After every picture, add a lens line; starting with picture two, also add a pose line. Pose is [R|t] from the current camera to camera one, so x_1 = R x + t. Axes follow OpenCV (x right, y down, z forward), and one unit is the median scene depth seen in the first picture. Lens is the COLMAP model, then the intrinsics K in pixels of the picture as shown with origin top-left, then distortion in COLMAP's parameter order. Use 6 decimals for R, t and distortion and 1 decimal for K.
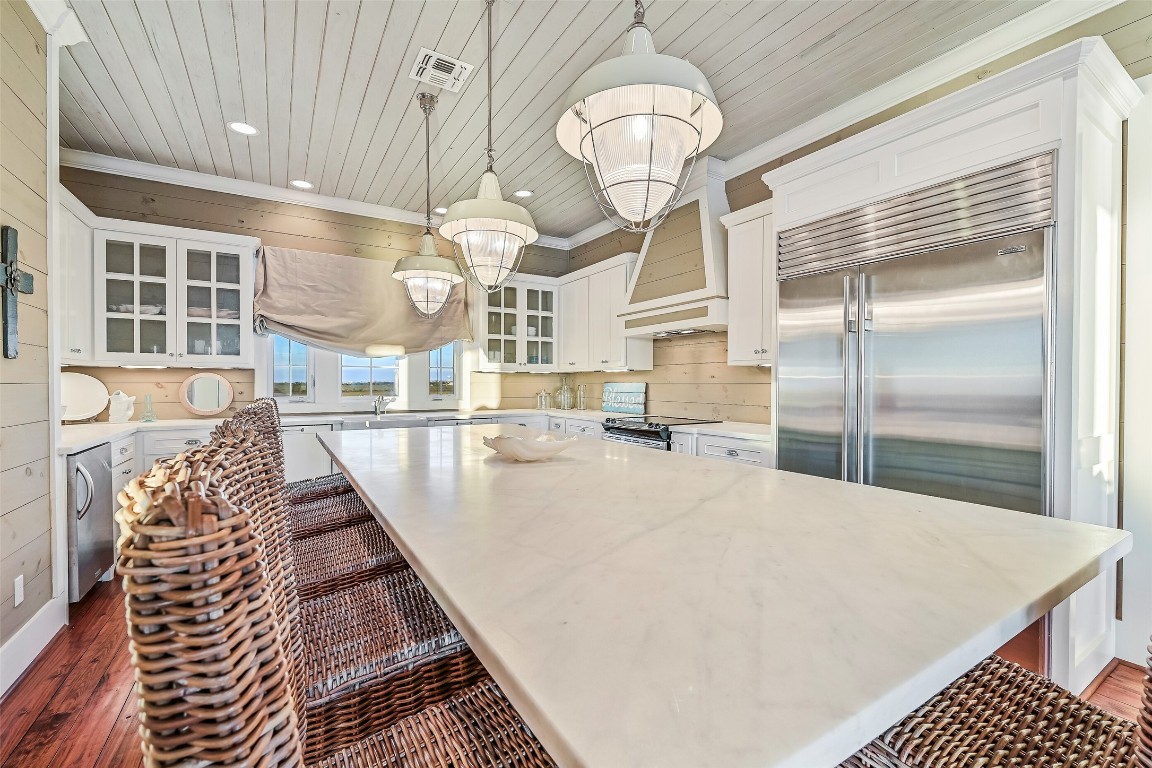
lens RADIAL K [[483.0, 0, 578.7], [0, 483.0, 387.2], [0, 0, 1]] dist [0.000599, 0.000551]
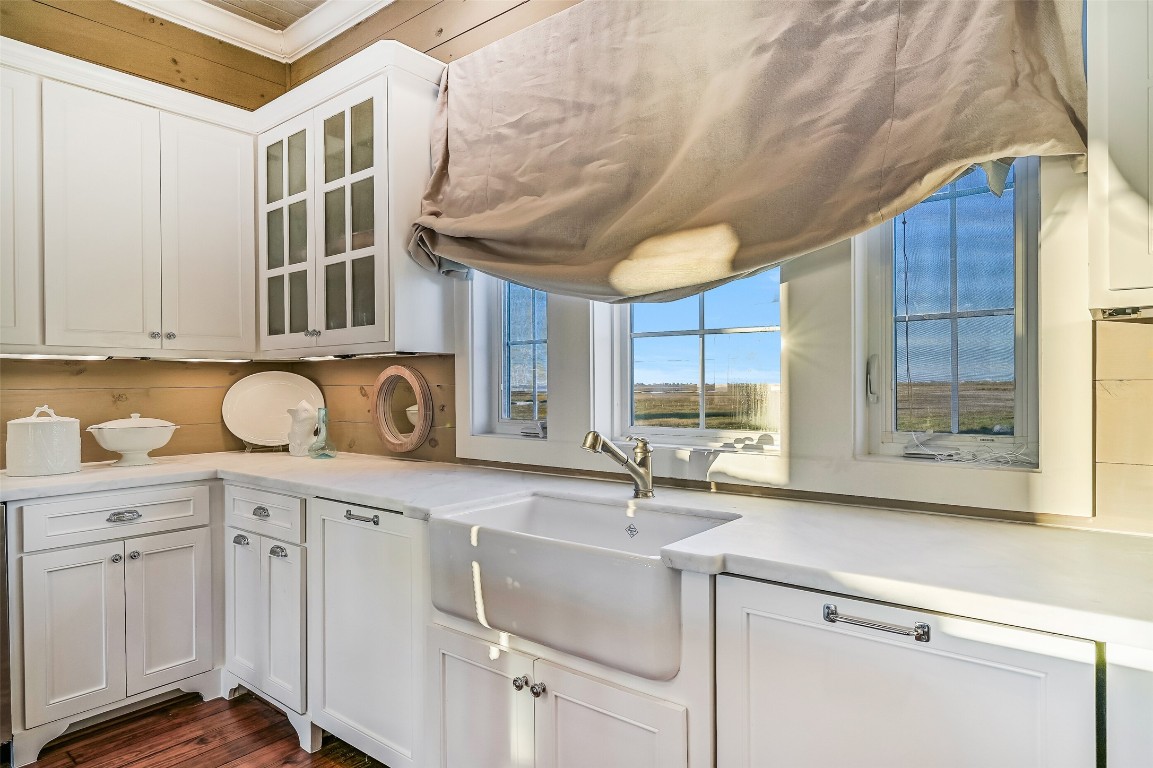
lens RADIAL K [[680.2, 0, 574.4], [0, 680.2, 383.2], [0, 0, 1]] dist [0.001720, -0.002892]
pose [[0.326311, -0.003563, -0.945256, -0.050296], [-0.000381, 0.999992, -0.003901, -0.008969], [0.945262, 0.001633, 0.326307, 0.883964]]
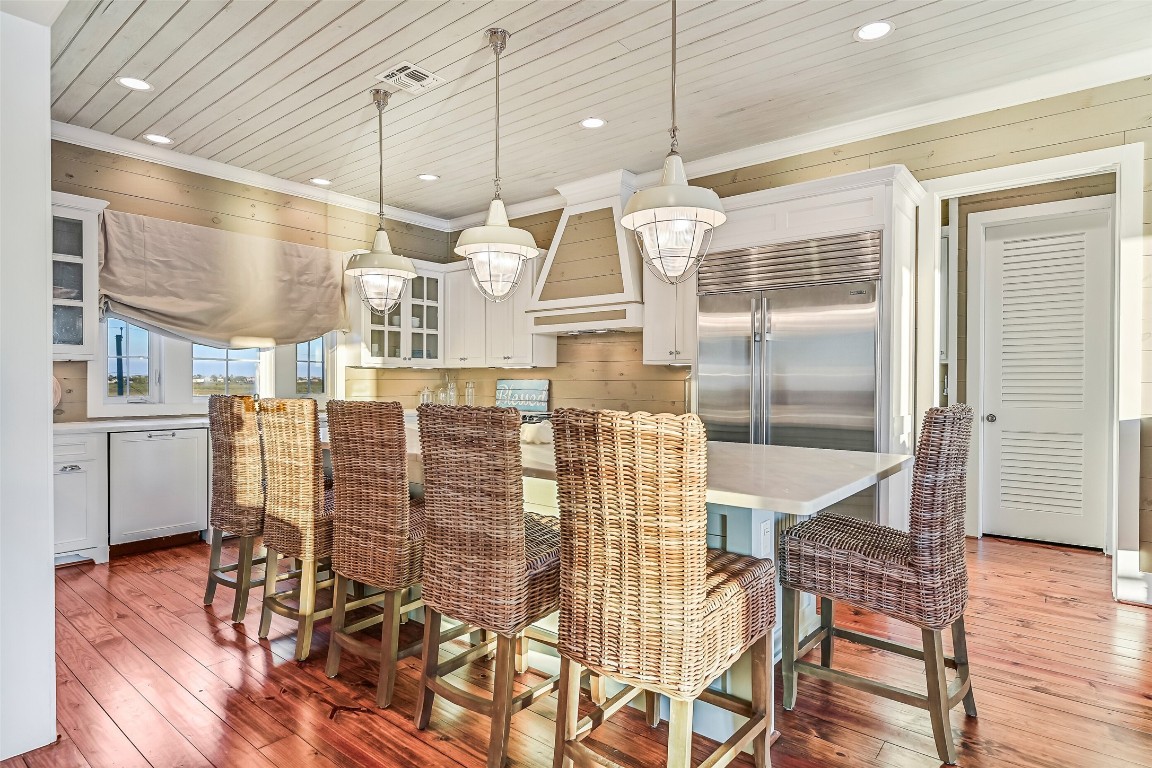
lens RADIAL K [[615.9, 0, 572.1], [0, 615.9, 386.1], [0, 0, 1]] dist [0.002498, -0.000239]
pose [[0.948571, -0.000009, 0.316564, -0.228450], [-0.000350, 0.999999, 0.001080, 0.001876], [-0.316564, -0.001135, 0.948571, -0.220568]]
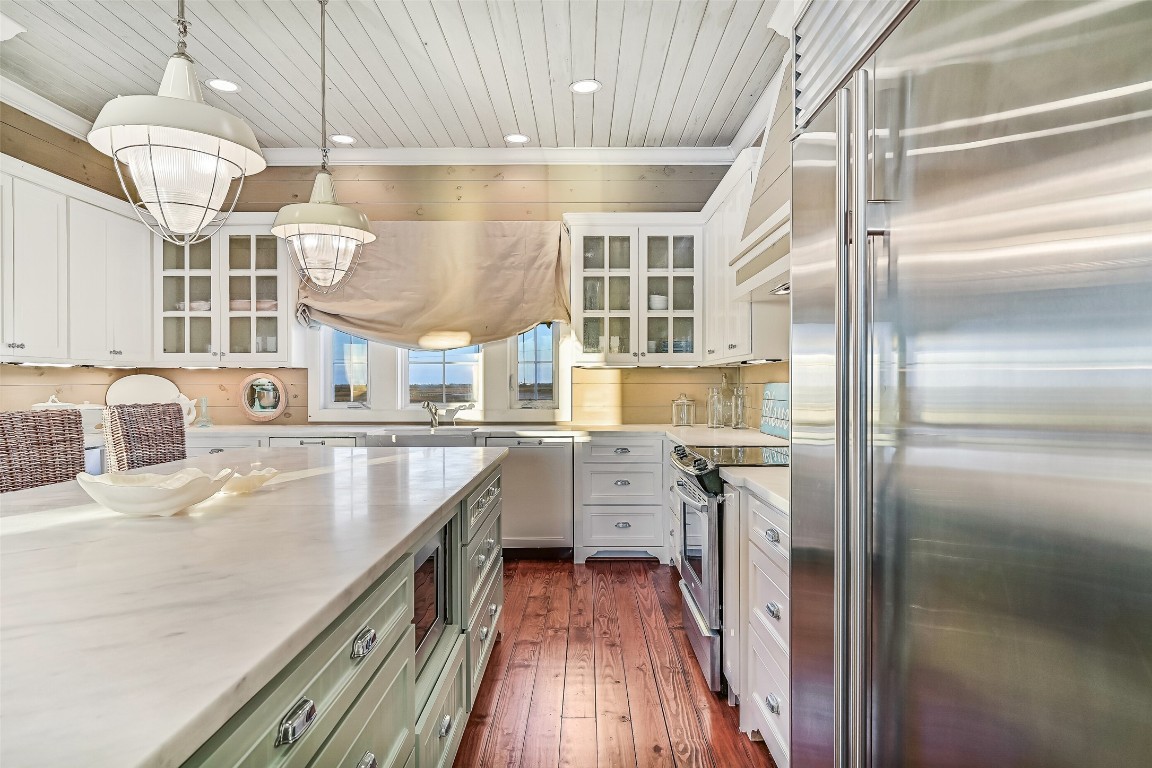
lens RADIAL K [[679.6, 0, 585.3], [0, 679.6, 386.6], [0, 0, 1]] dist [0.001720, -0.002892]
pose [[0.849326, 0.001158, -0.527868, 0.362566], [-0.002223, 0.999997, -0.001383, -0.004770], [0.527864, 0.002348, 0.849326, 0.242102]]
